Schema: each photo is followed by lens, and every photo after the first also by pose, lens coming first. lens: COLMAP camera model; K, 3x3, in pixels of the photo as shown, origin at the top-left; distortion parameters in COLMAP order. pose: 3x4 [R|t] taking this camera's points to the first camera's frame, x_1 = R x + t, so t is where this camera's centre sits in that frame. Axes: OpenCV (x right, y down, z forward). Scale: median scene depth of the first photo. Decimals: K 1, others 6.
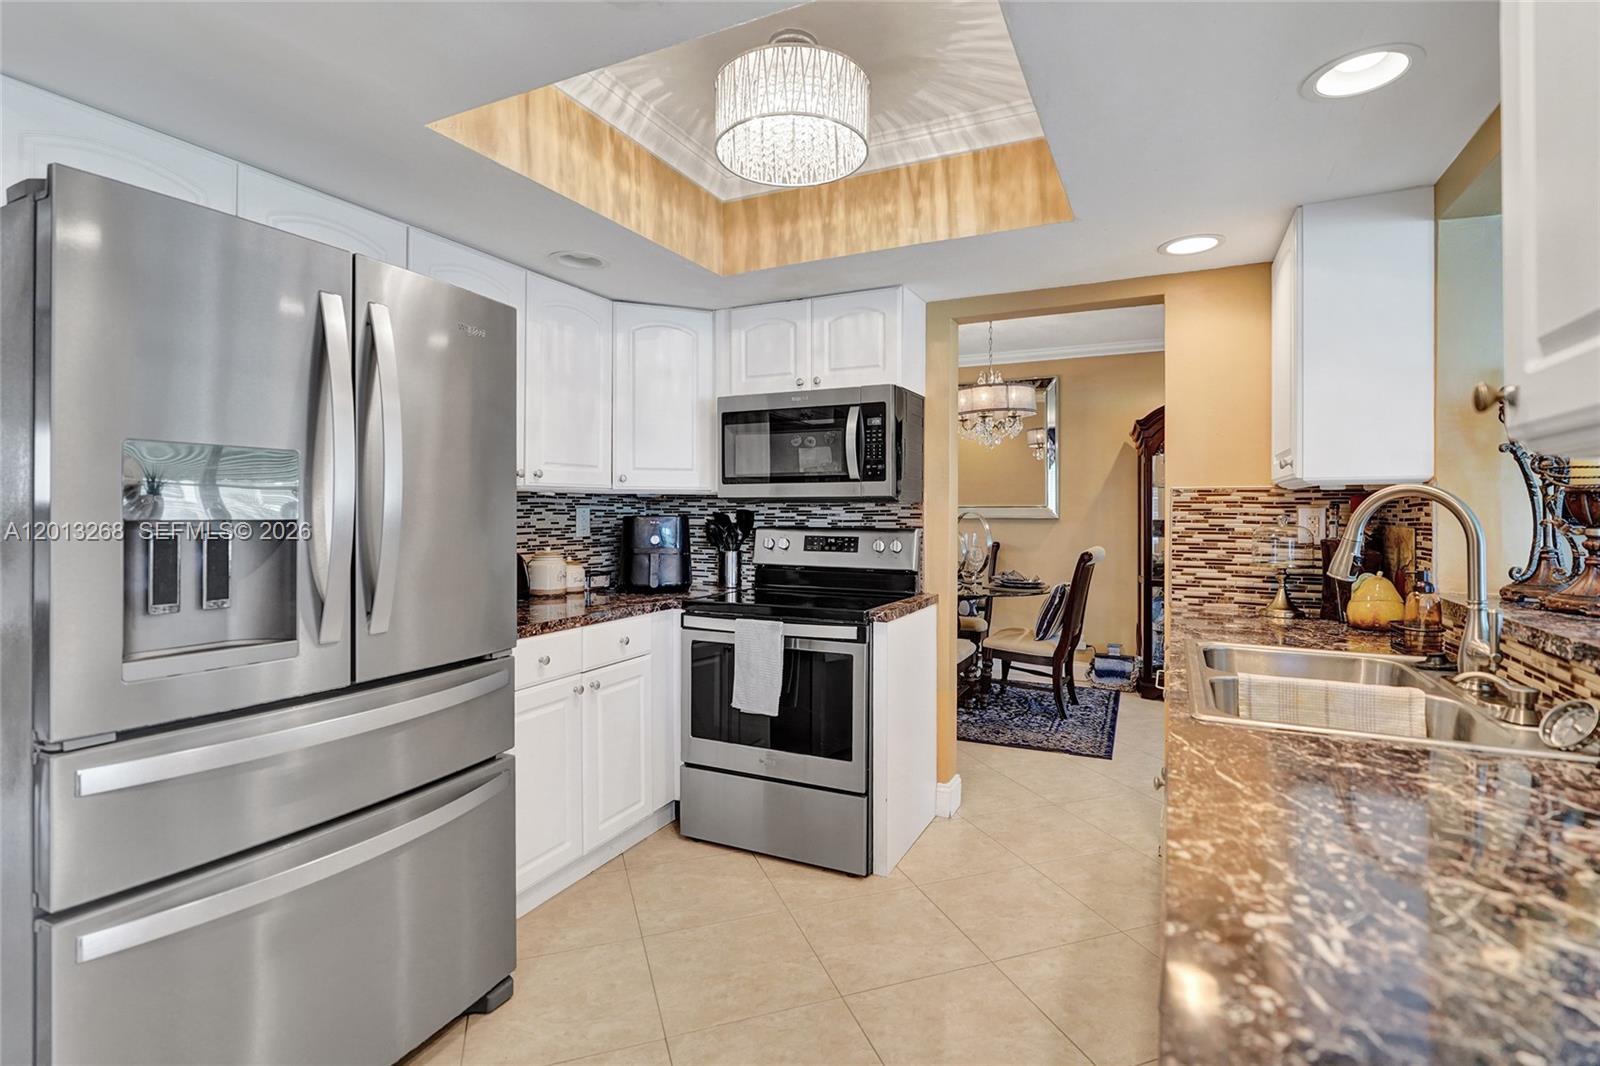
lens RADIAL K [[771.3, 0, 802.8], [0, 771.3, 517.8], [0, 0, 1]] dist [-0.013871, 0.000631]
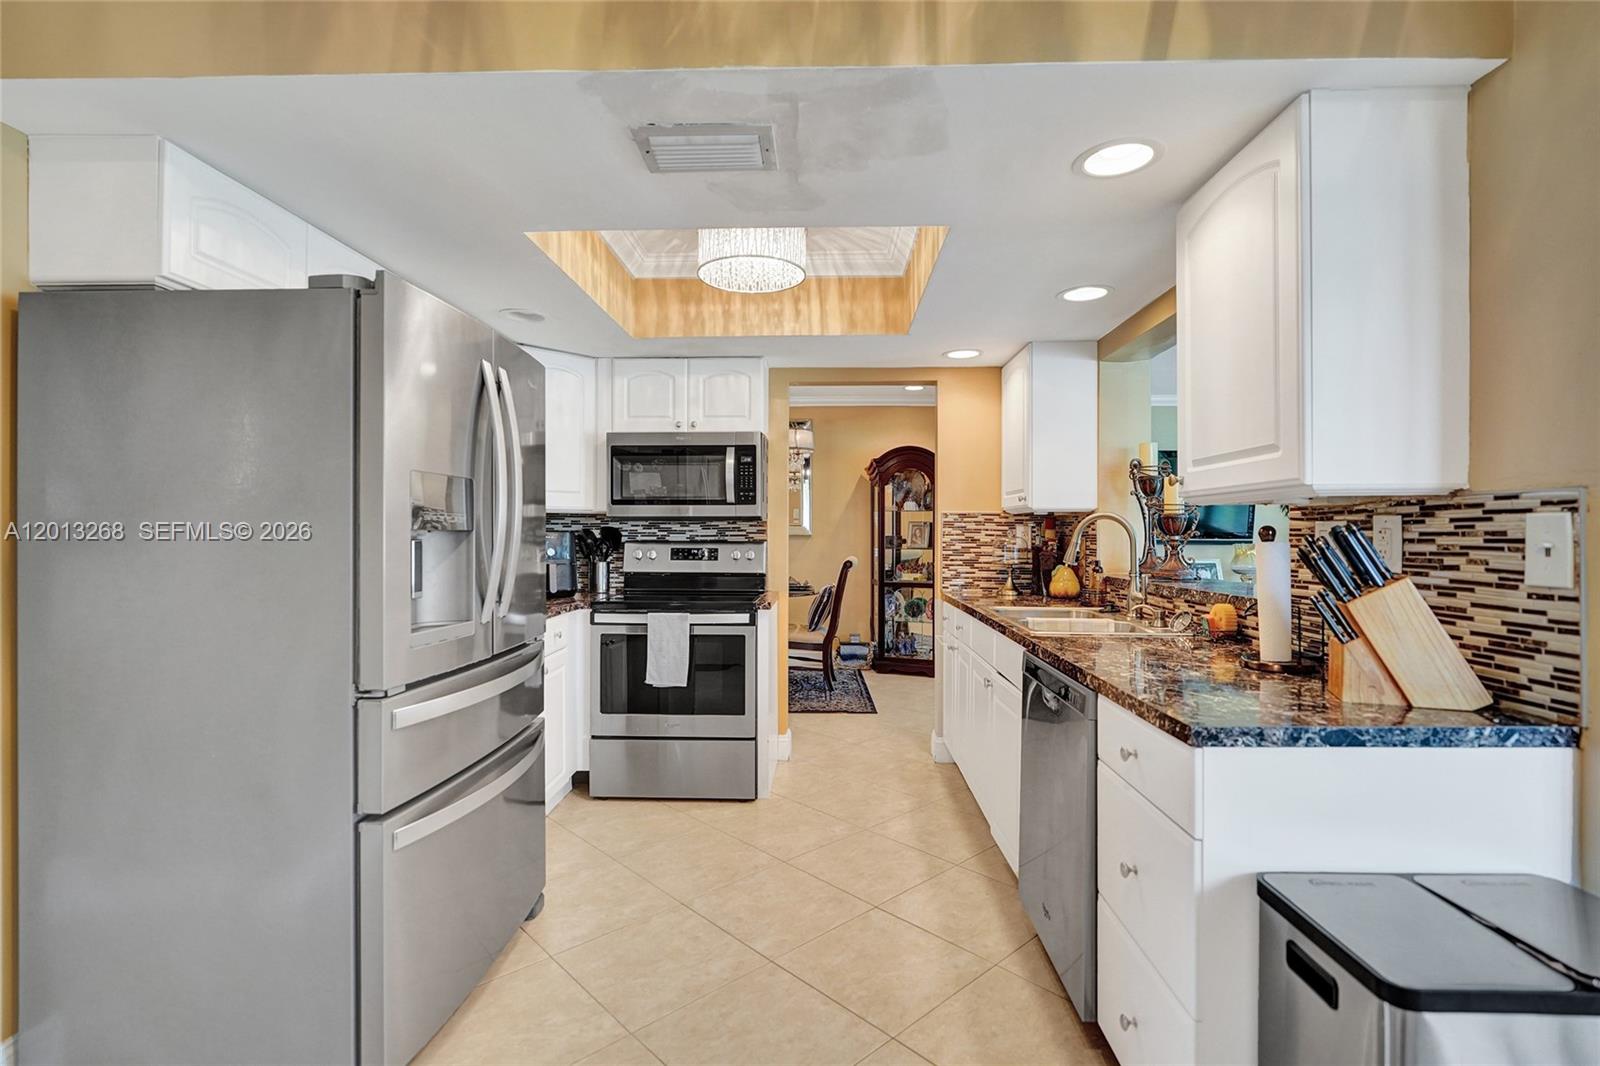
lens RADIAL K [[771.3, 0, 790.6], [0, 771.3, 538.8], [0, 0, 1]] dist [-0.013871, 0.000631]
pose [[0.919400, -0.003394, 0.393309, -0.378789], [0.002915, 0.999994, 0.001814, 0.008975], [-0.393313, -0.000521, 0.919405, -0.253448]]
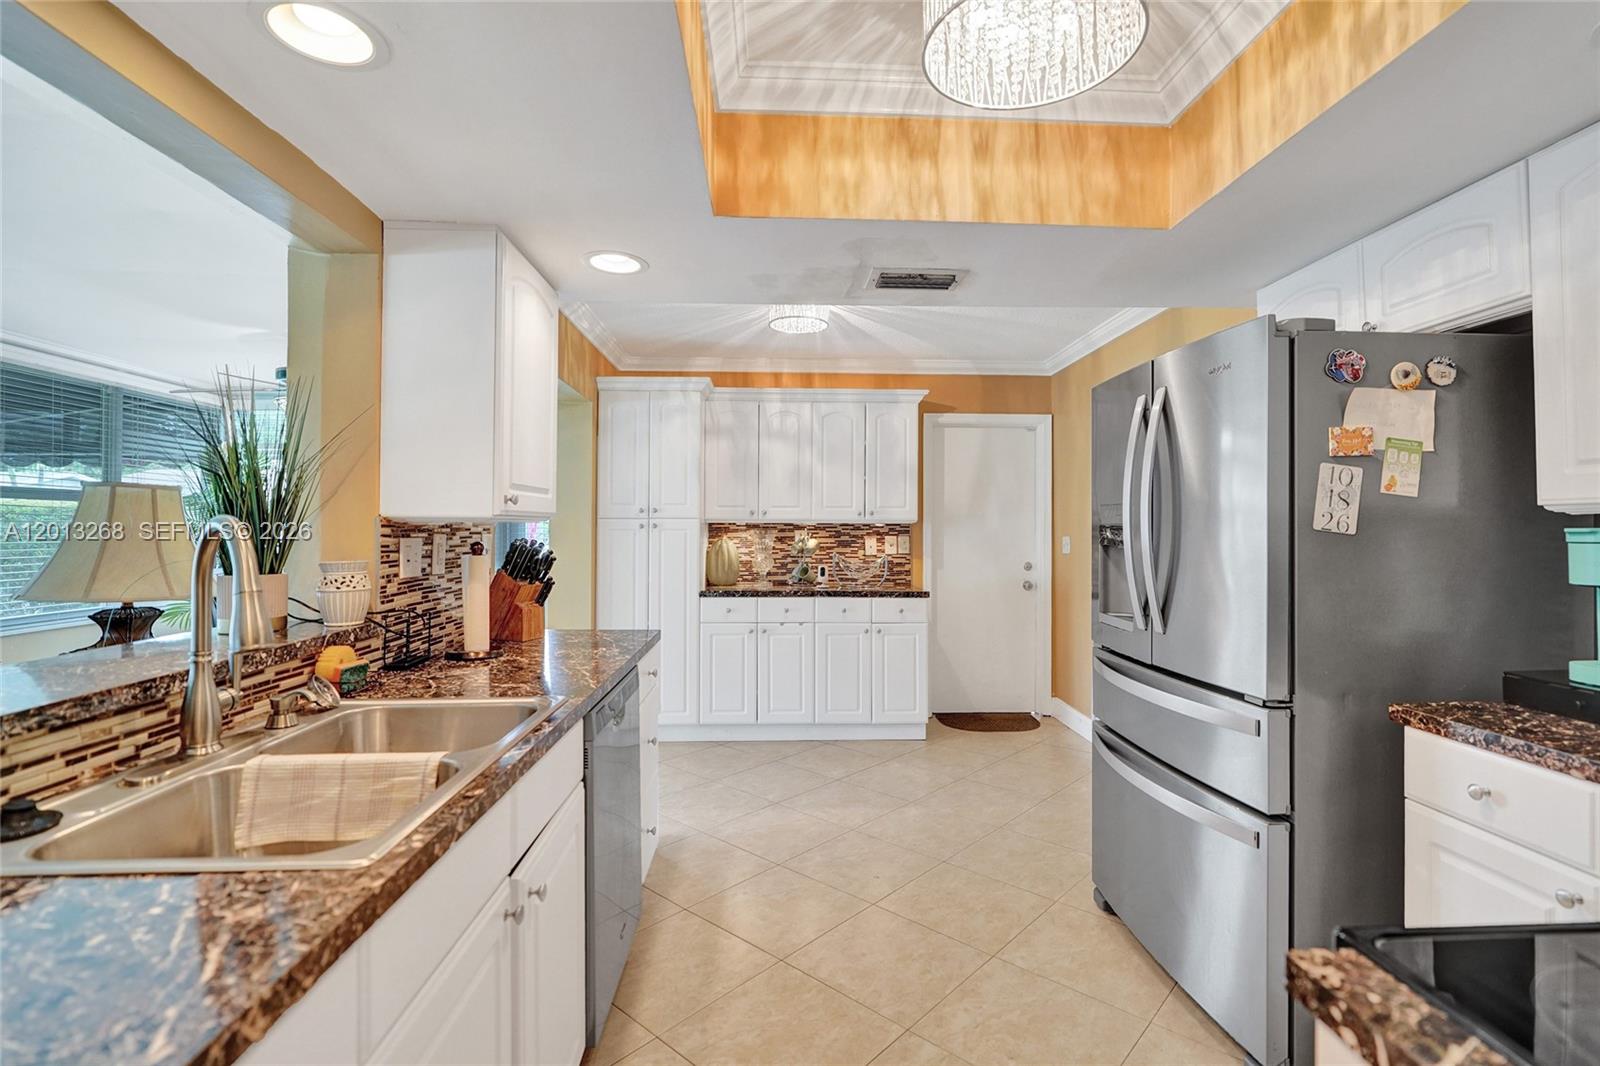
lens RADIAL K [[771.3, 0, 813.8], [0, 771.3, 520.9], [0, 0, 1]] dist [-0.013871, 0.000631]
pose [[-0.874821, -0.009370, -0.484356, 0.388057], [-0.005647, 0.999942, -0.009145, -0.018128], [0.484414, -0.005265, -0.874823, 1.158899]]
